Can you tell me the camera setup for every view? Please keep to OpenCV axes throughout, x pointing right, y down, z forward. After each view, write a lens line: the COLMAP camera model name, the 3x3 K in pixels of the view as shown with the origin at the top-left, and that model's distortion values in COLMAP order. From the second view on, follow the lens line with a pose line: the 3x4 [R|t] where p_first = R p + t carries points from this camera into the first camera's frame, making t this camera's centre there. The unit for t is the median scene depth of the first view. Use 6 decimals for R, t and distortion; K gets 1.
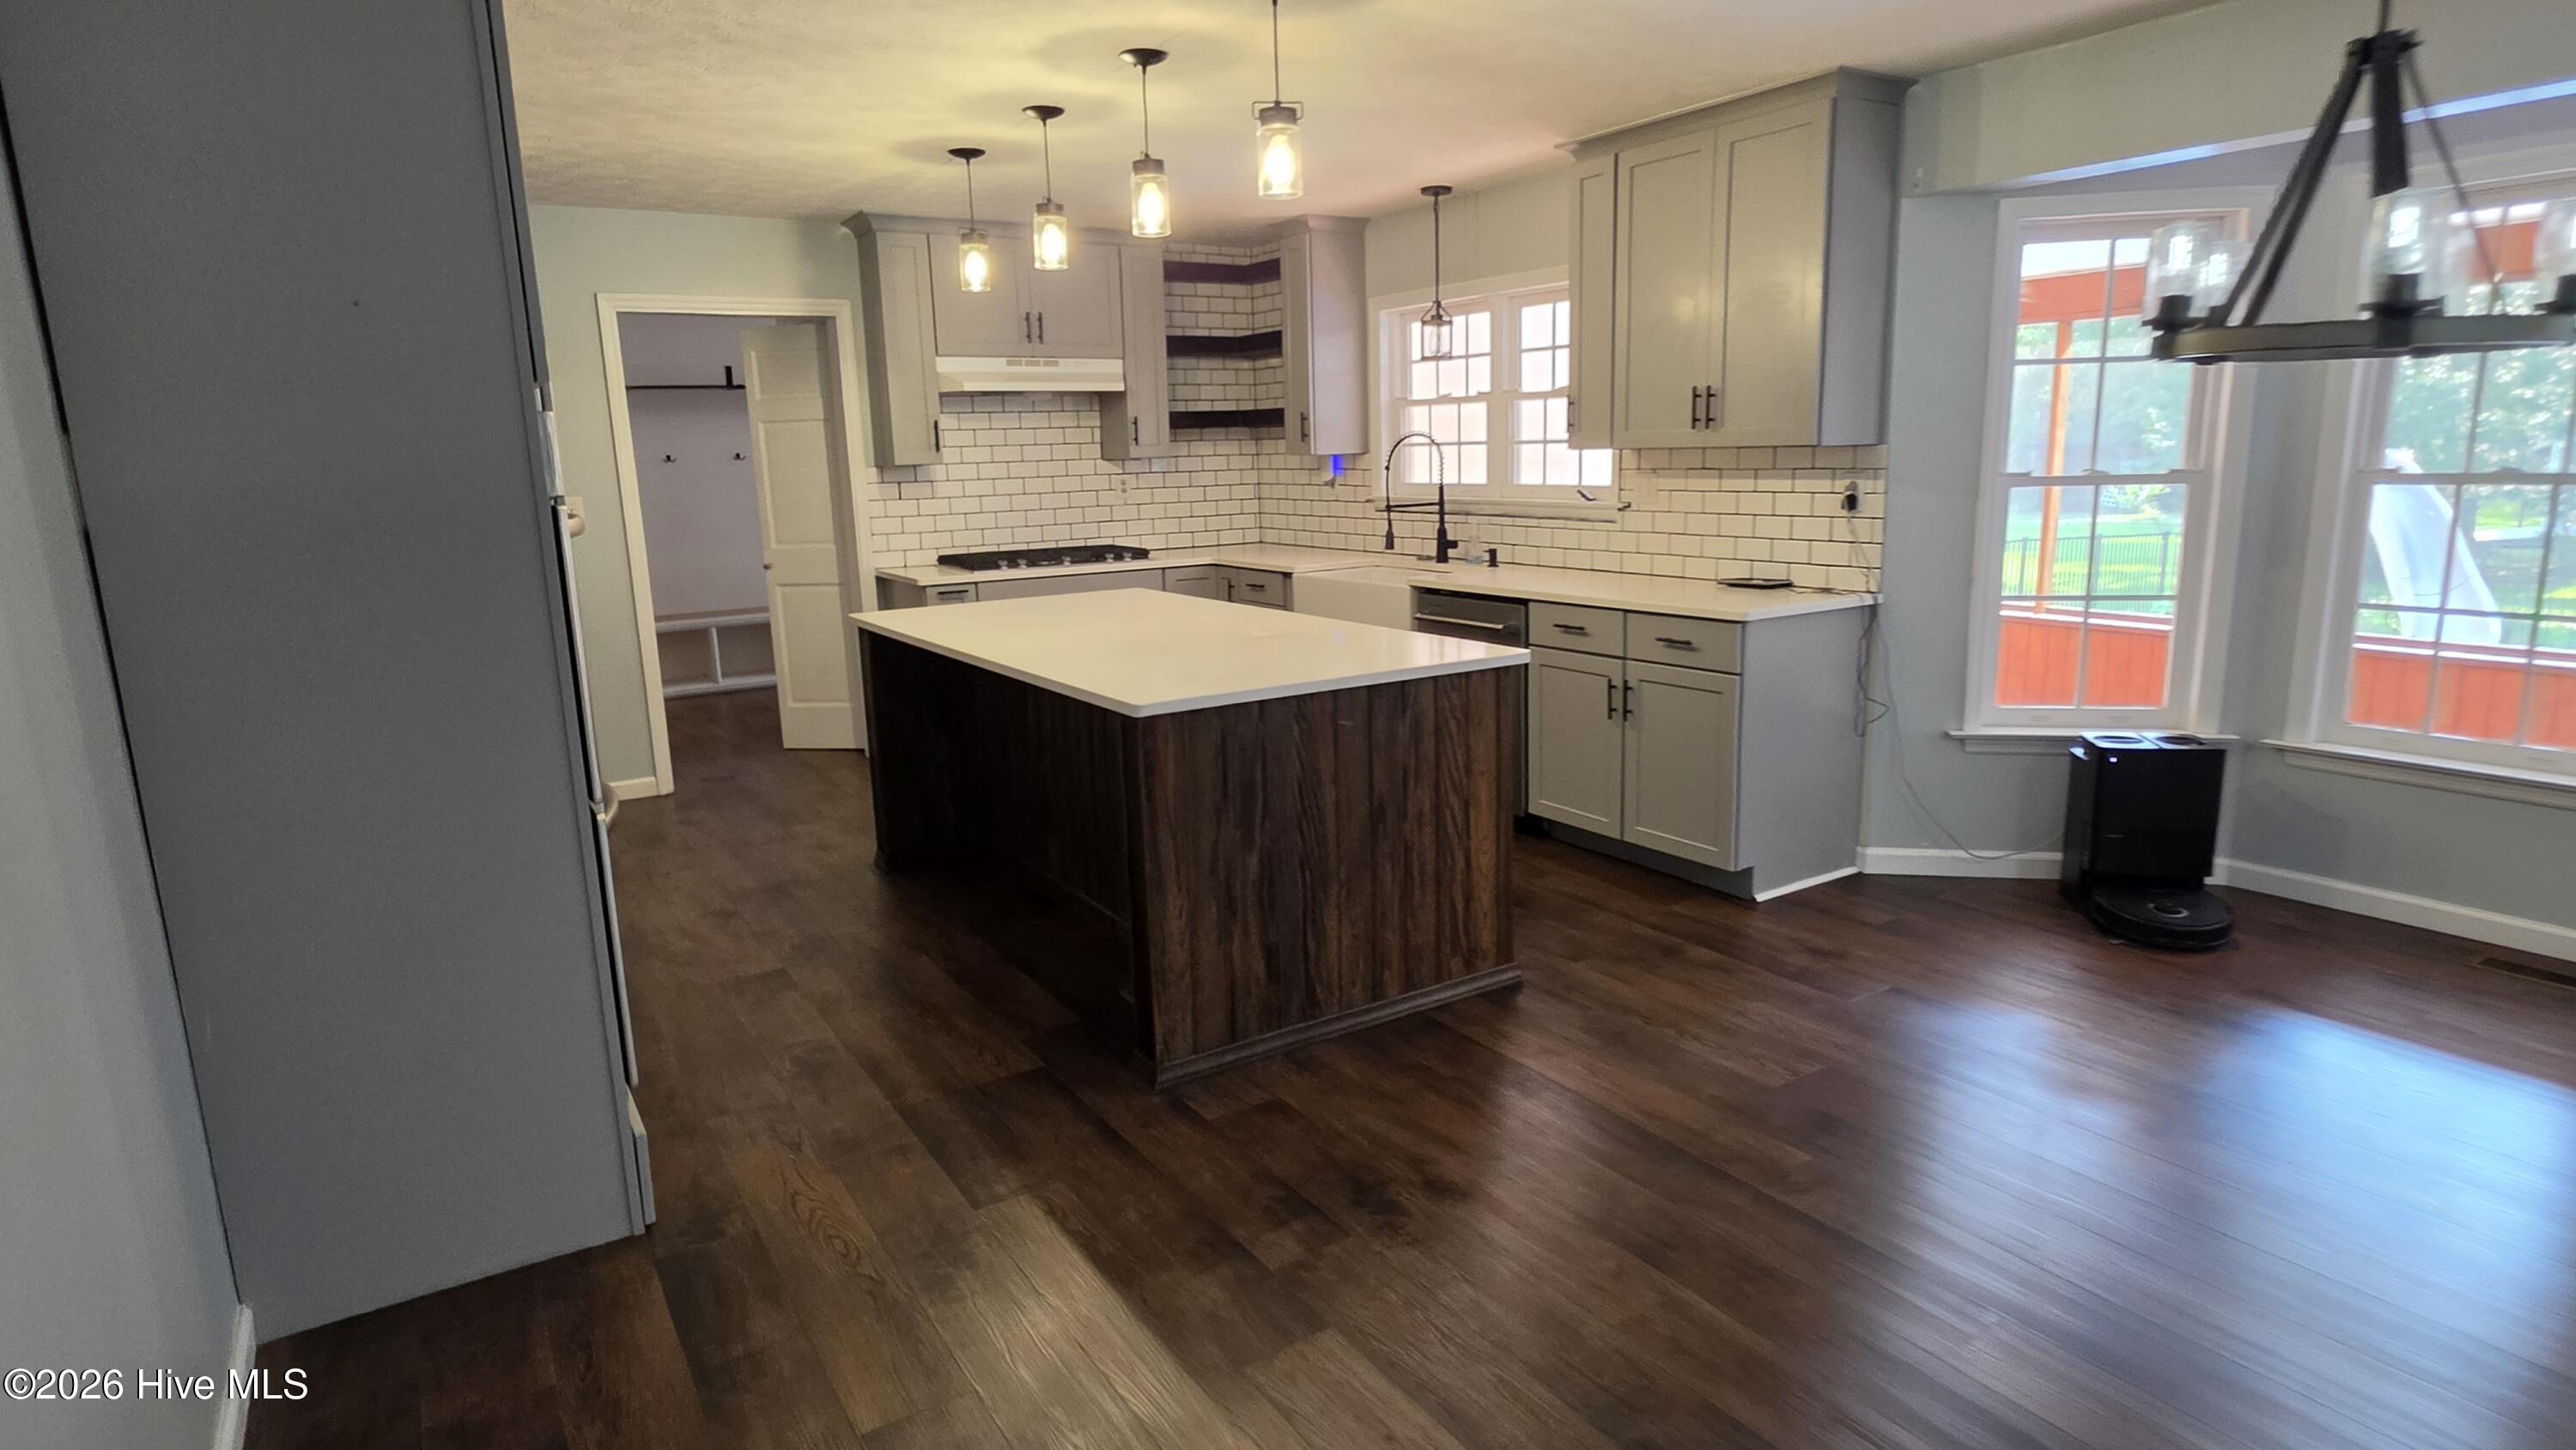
lens RADIAL K [[1380.2, 0, 1283.7], [0, 1380.2, 729.2], [0, 0, 1]] dist [-0.004764, 0.001338]
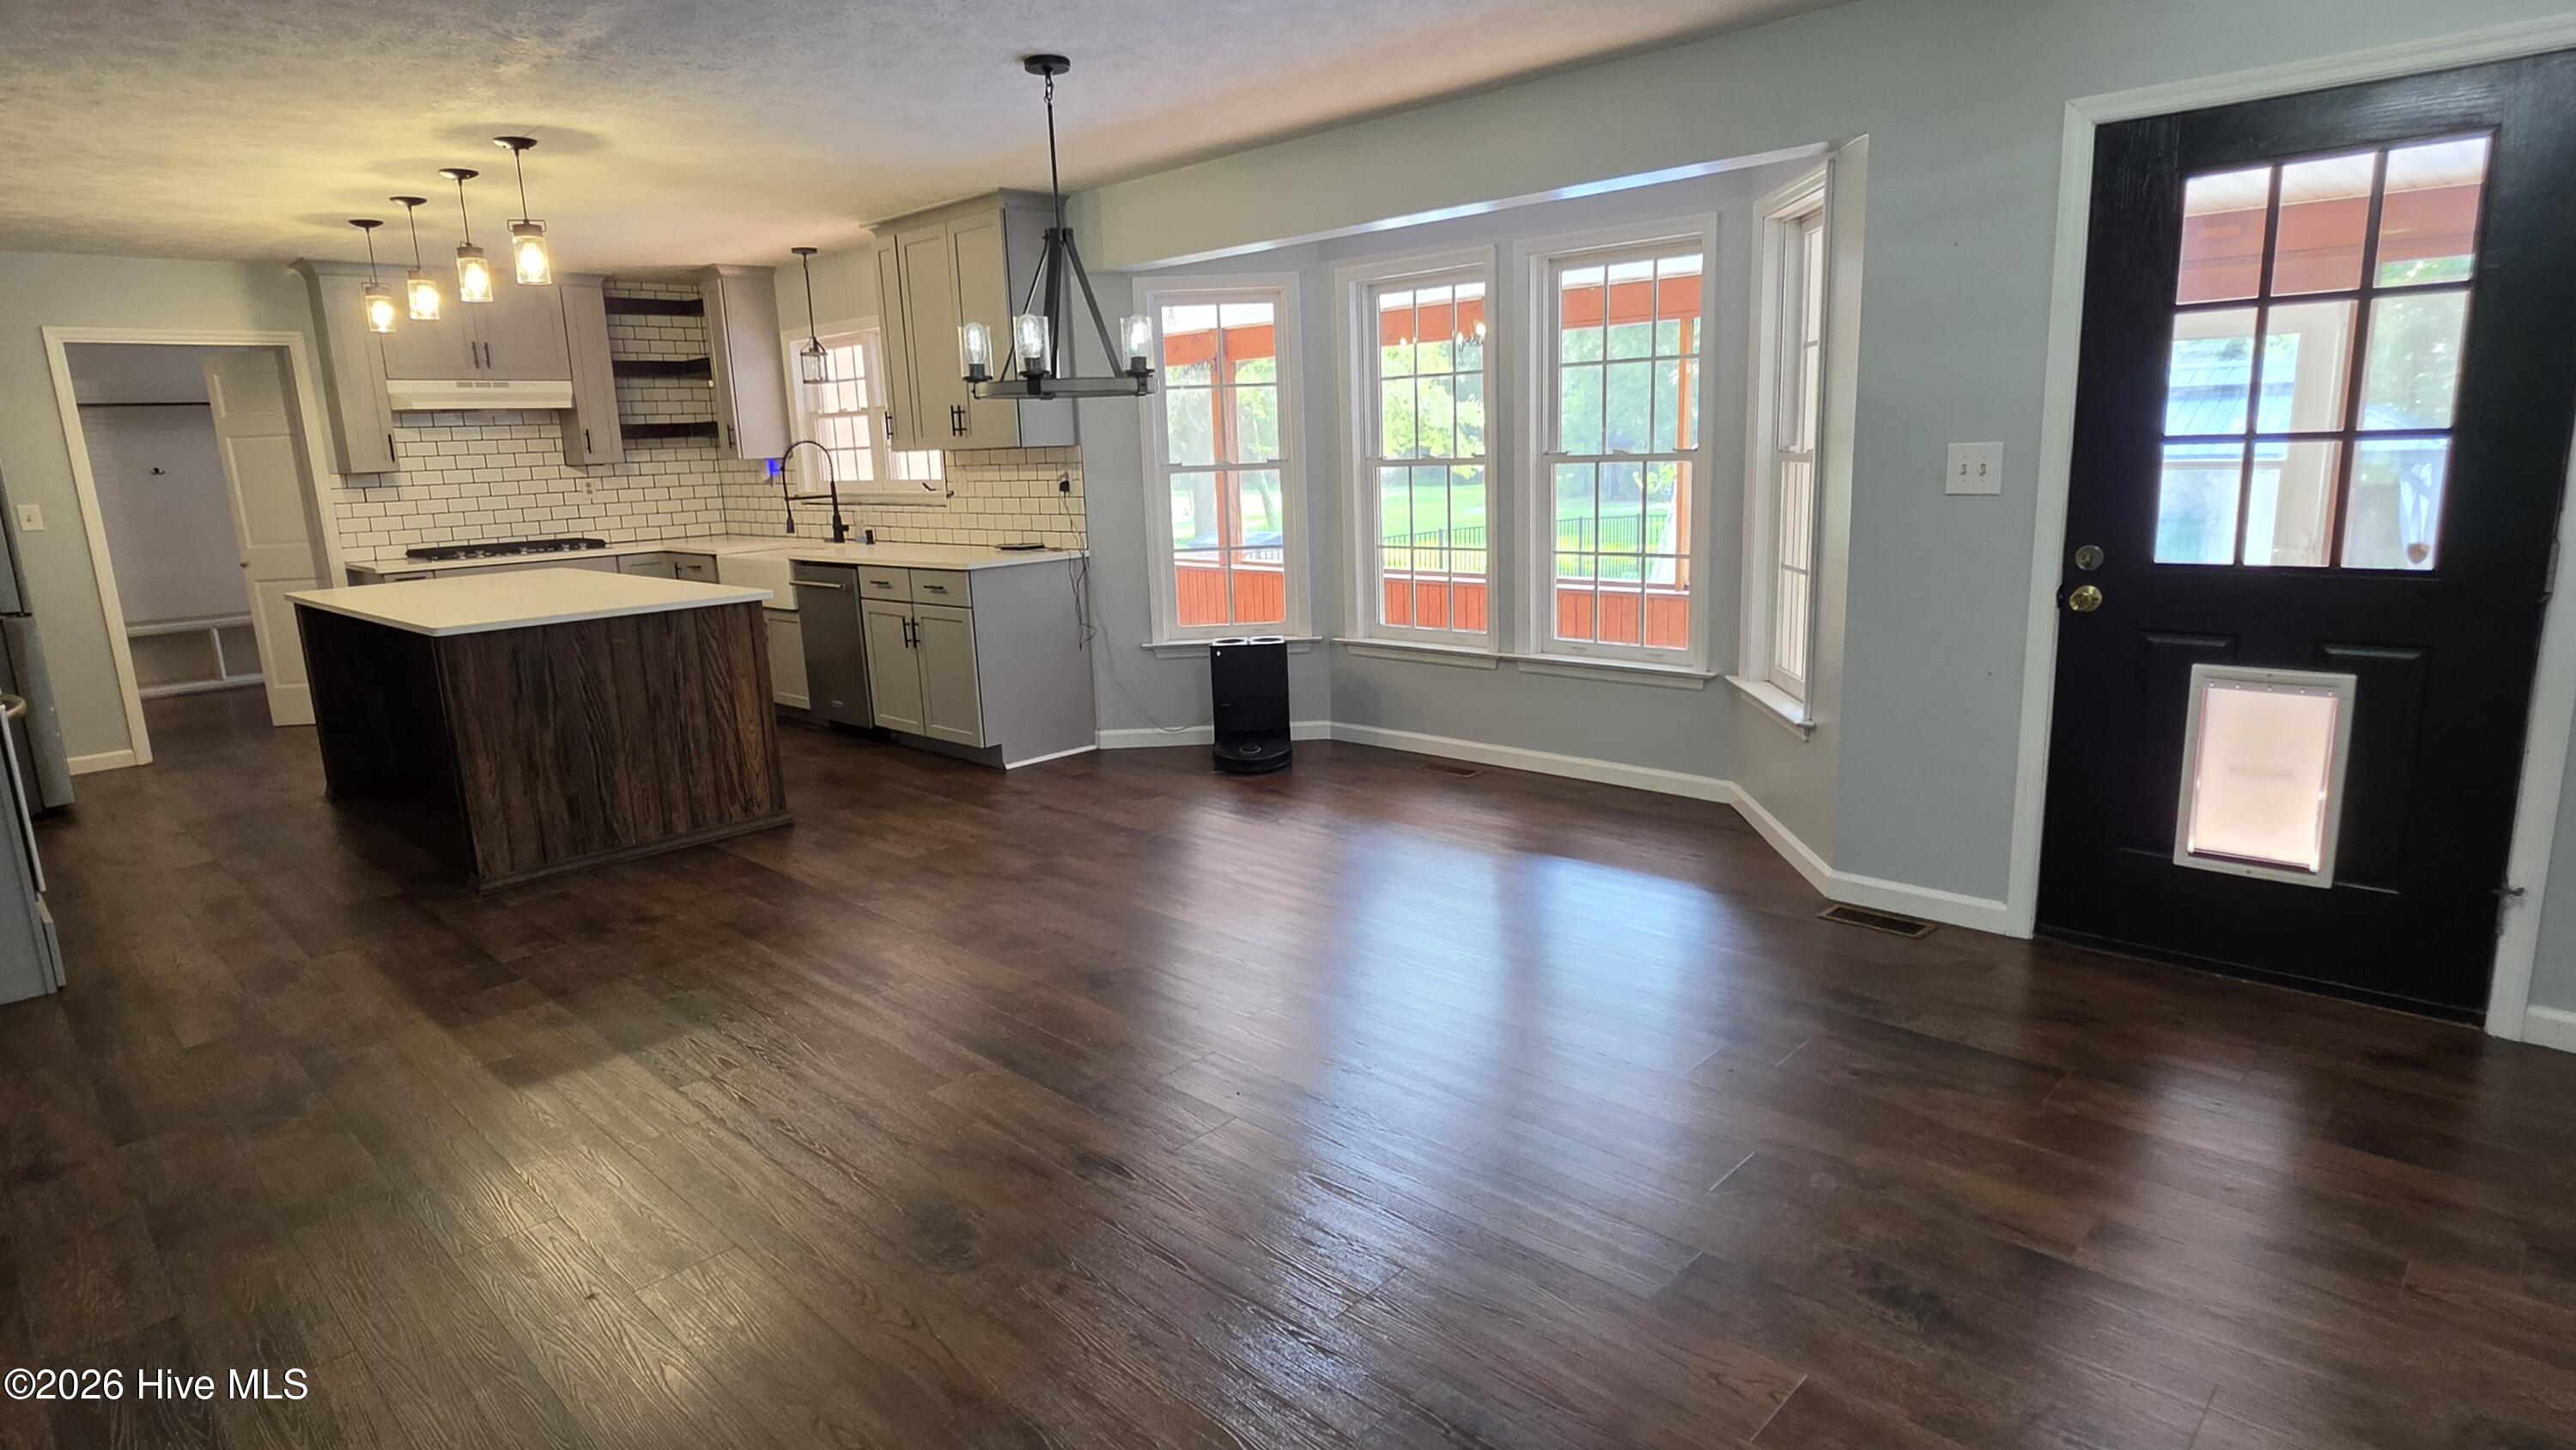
lens RADIAL K [[1380.2, 0, 1283.7], [0, 1380.2, 729.2], [0, 0, 1]] dist [-0.004764, 0.001338]
pose [[0.973990, -0.056622, 0.219402, 0.274056], [0.057202, 0.998356, 0.003714, 0.083770], [-0.219252, 0.008933, 0.975627, -0.392187]]
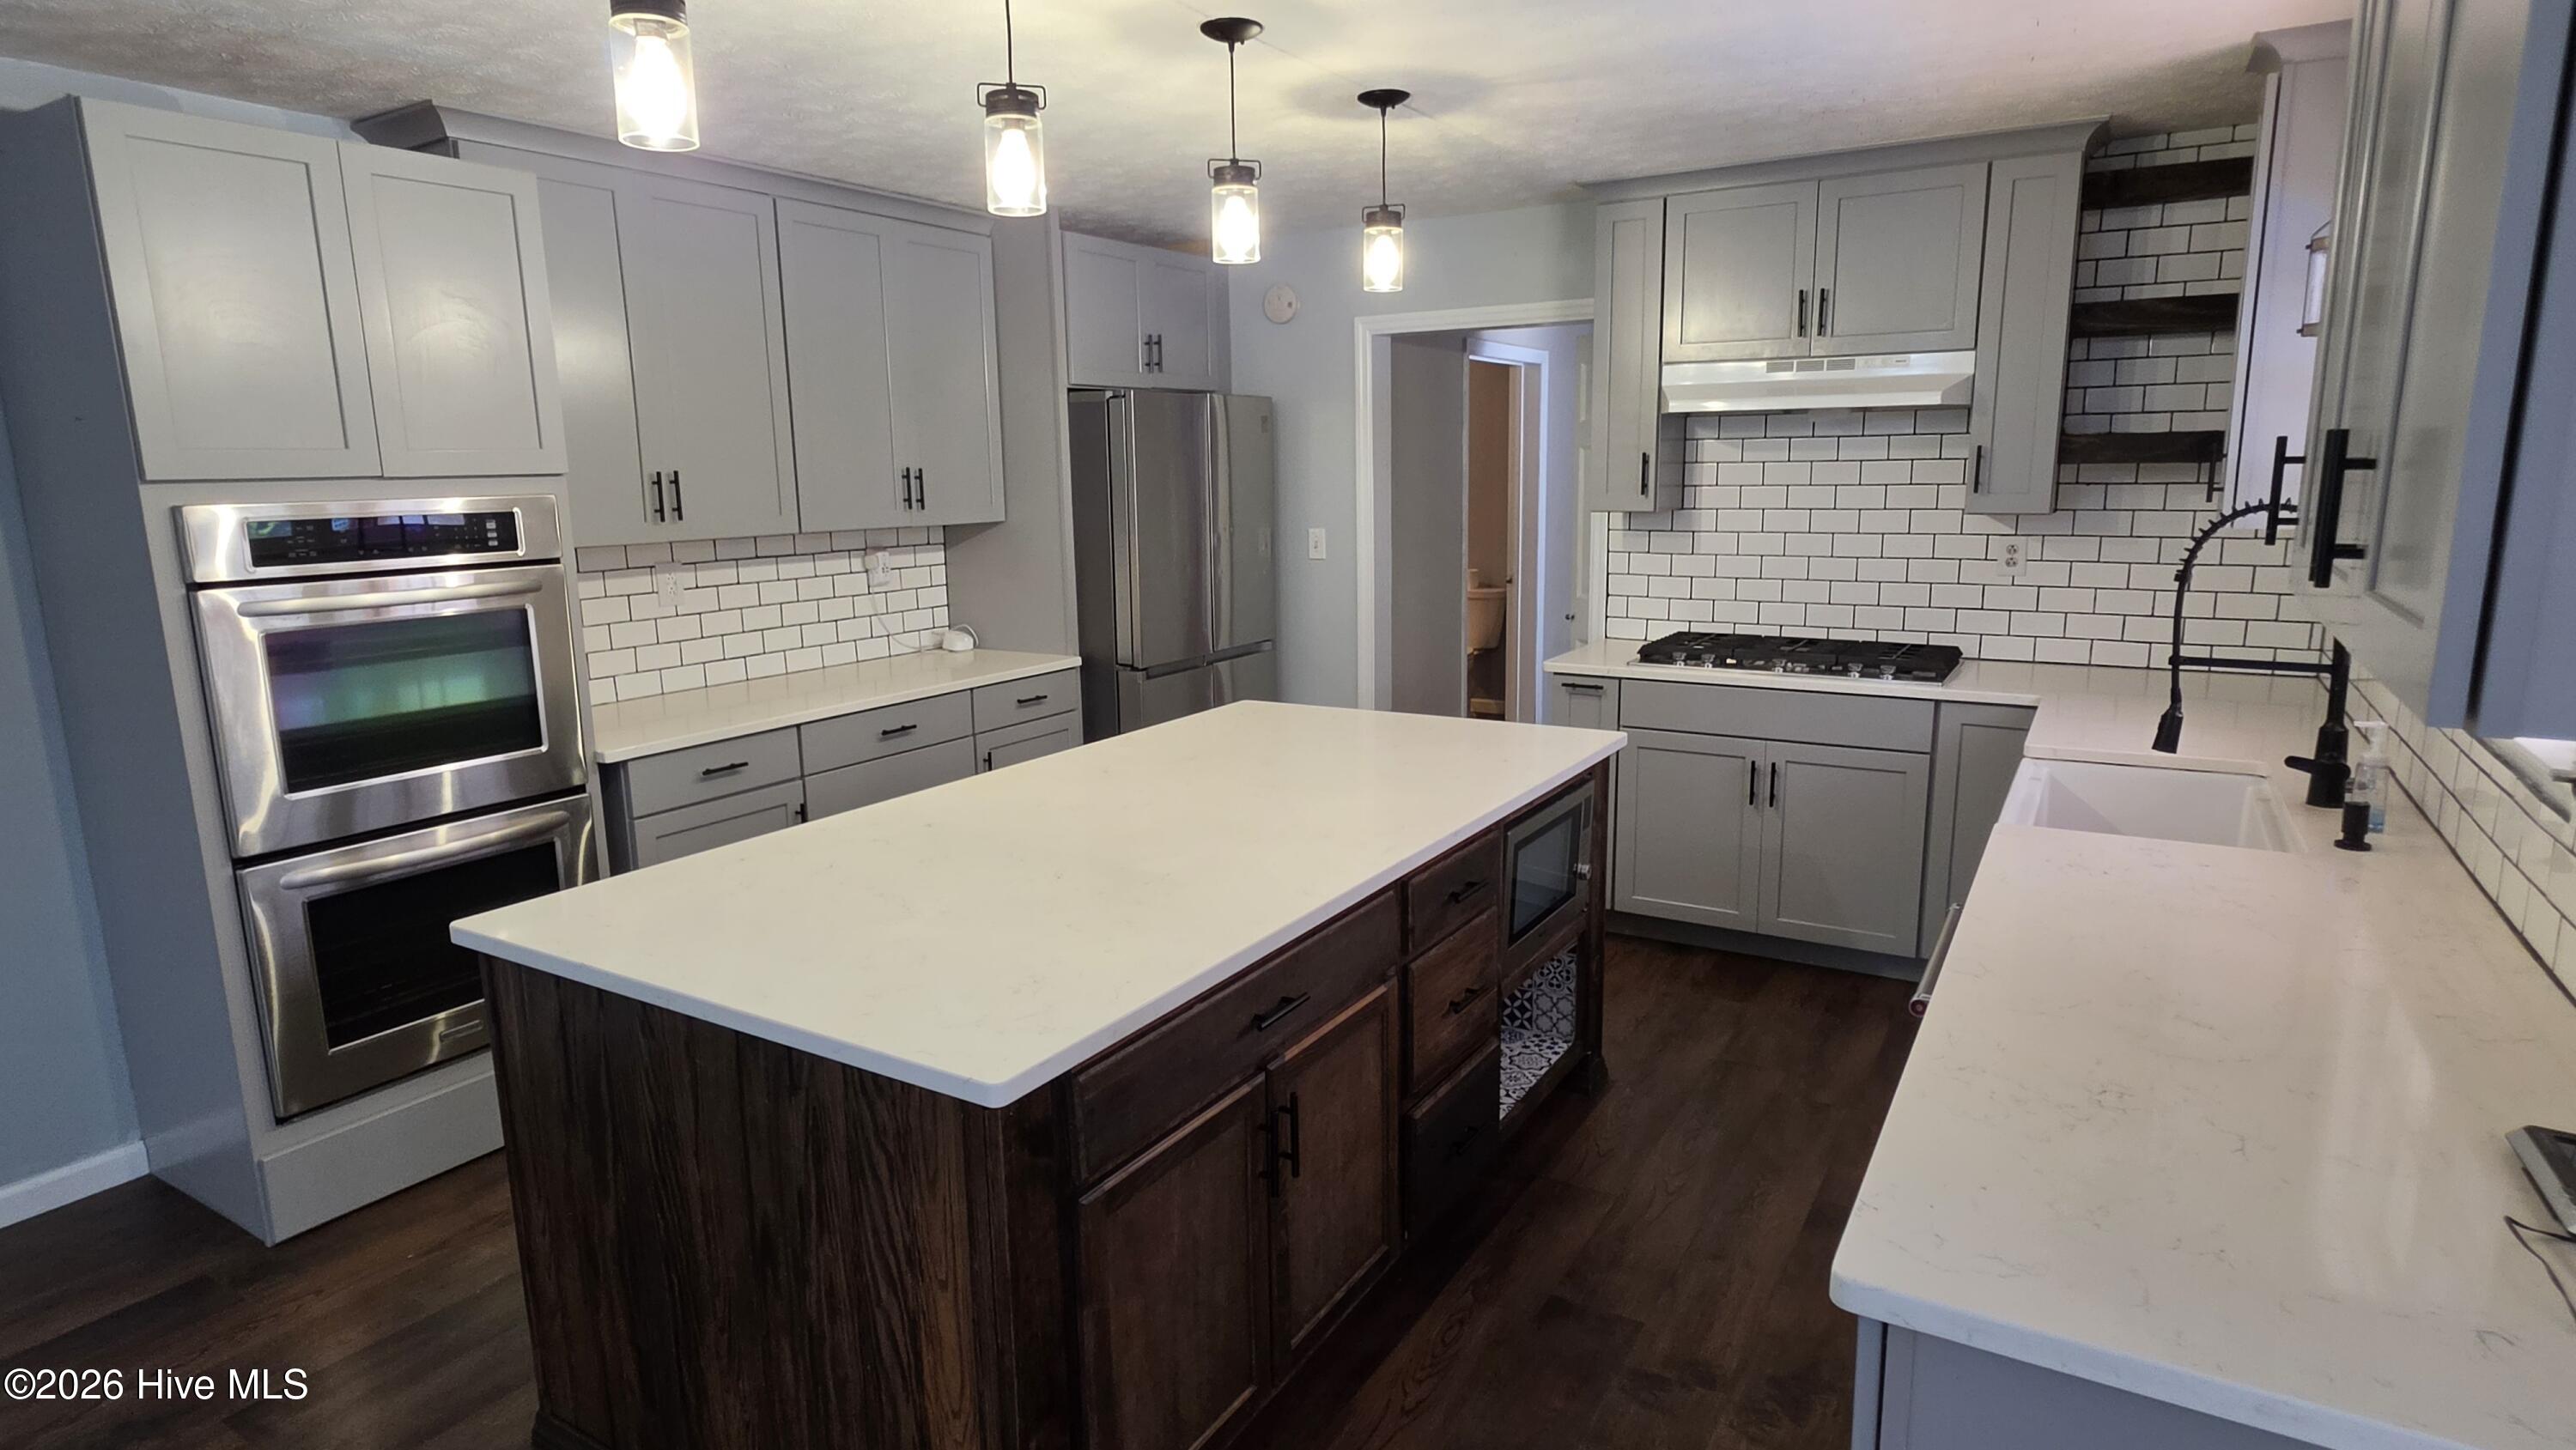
lens RADIAL K [[1379.0, 0, 1291.6], [0, 1379.0, 734.8], [0, 0, 1]] dist [-0.011696, 0.000709]
pose [[0.443222, 0.192834, -0.875425, 0.418677], [-0.176017, 0.976298, 0.125937, -0.169888], [0.878961, 0.098271, 0.466659, 0.632147]]
